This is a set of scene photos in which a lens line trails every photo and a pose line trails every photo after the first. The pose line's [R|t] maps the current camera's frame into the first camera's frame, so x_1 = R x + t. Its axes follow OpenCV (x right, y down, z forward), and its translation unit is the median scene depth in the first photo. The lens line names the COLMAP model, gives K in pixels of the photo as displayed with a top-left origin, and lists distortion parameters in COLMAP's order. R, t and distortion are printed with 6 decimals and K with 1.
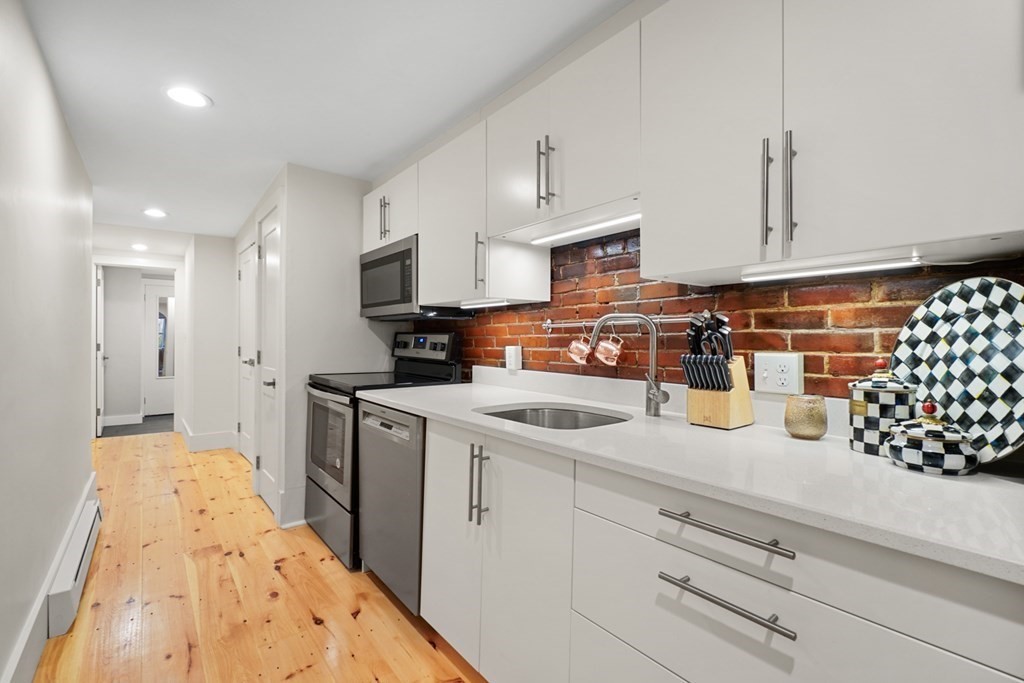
lens RADIAL K [[449.8, 0, 512.0], [0, 449.8, 341.5], [0, 0, 1]] dist [-0.044899, 0.017461]
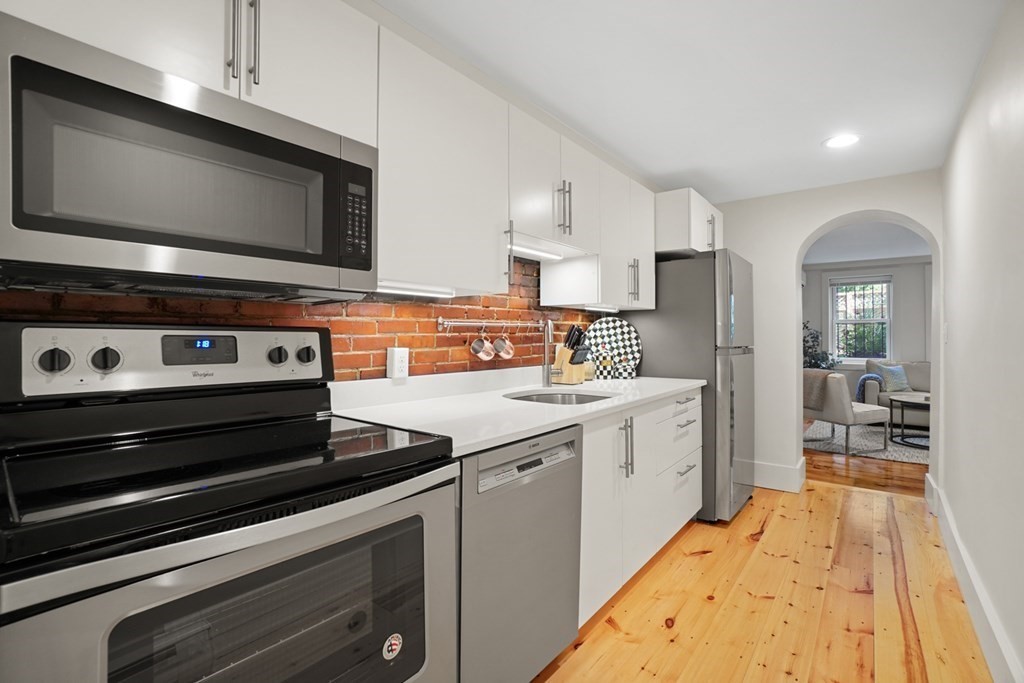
lens RADIAL K [[449.8, 0, 512.0], [0, 449.8, 341.5], [0, 0, 1]] dist [-0.044899, 0.017461]
pose [[-0.196556, -0.018301, 0.980322, -0.900615], [0.002058, 0.999816, 0.019077, -0.016901], [-0.980490, 0.005767, -0.196482, 1.094604]]
